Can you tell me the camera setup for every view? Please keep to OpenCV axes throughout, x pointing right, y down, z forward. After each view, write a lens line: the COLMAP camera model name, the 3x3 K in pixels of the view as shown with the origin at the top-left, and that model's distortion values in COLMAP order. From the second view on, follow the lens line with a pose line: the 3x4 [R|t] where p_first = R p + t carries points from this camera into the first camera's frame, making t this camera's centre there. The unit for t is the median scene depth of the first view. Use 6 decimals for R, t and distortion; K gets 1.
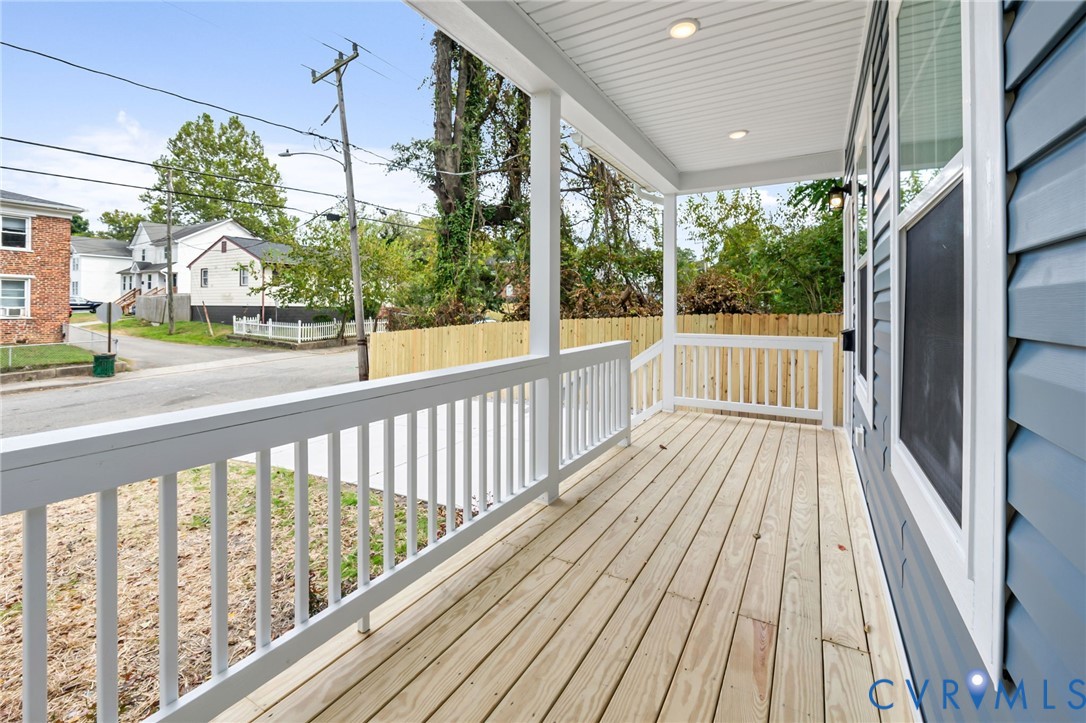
lens RADIAL K [[459.5, 0, 542.7], [0, 459.5, 301.7], [0, 0, 1]] dist [0.000386, -0.000008]
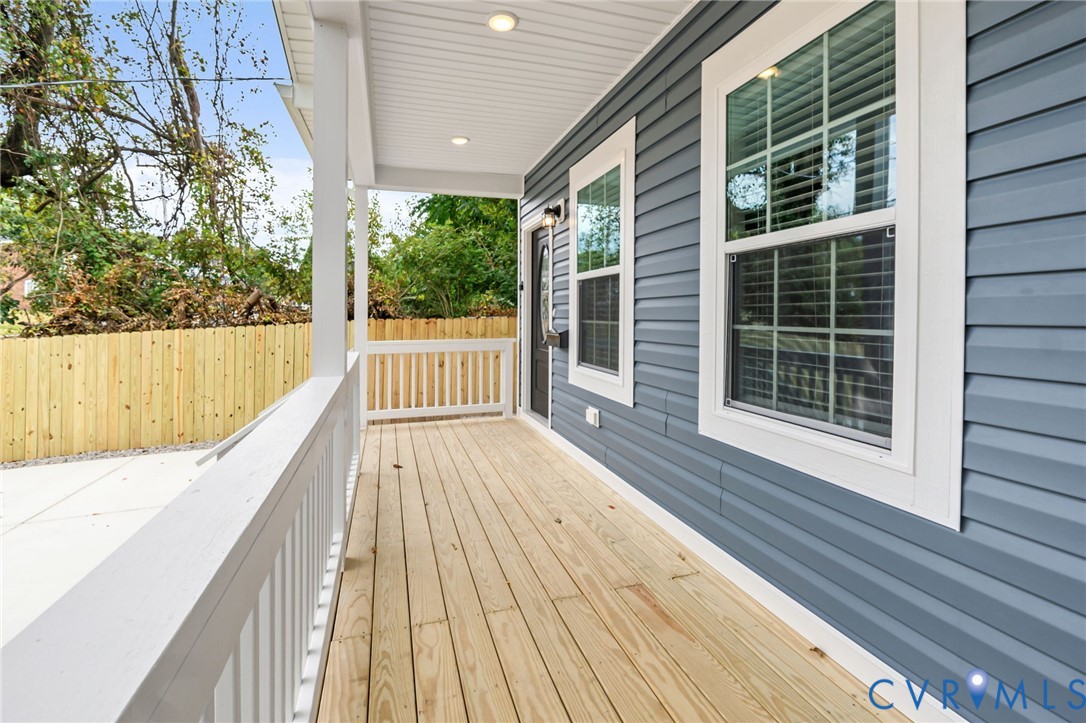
lens RADIAL K [[486.3, 0, 513.5], [0, 486.3, 312.3], [0, 0, 1]] dist [-0.001416, -0.000204]
pose [[0.694293, -0.003659, 0.719684, -0.213567], [-0.002829, 0.999965, 0.007814, 0.004387], [-0.719687, -0.007461, 0.694258, 0.139136]]
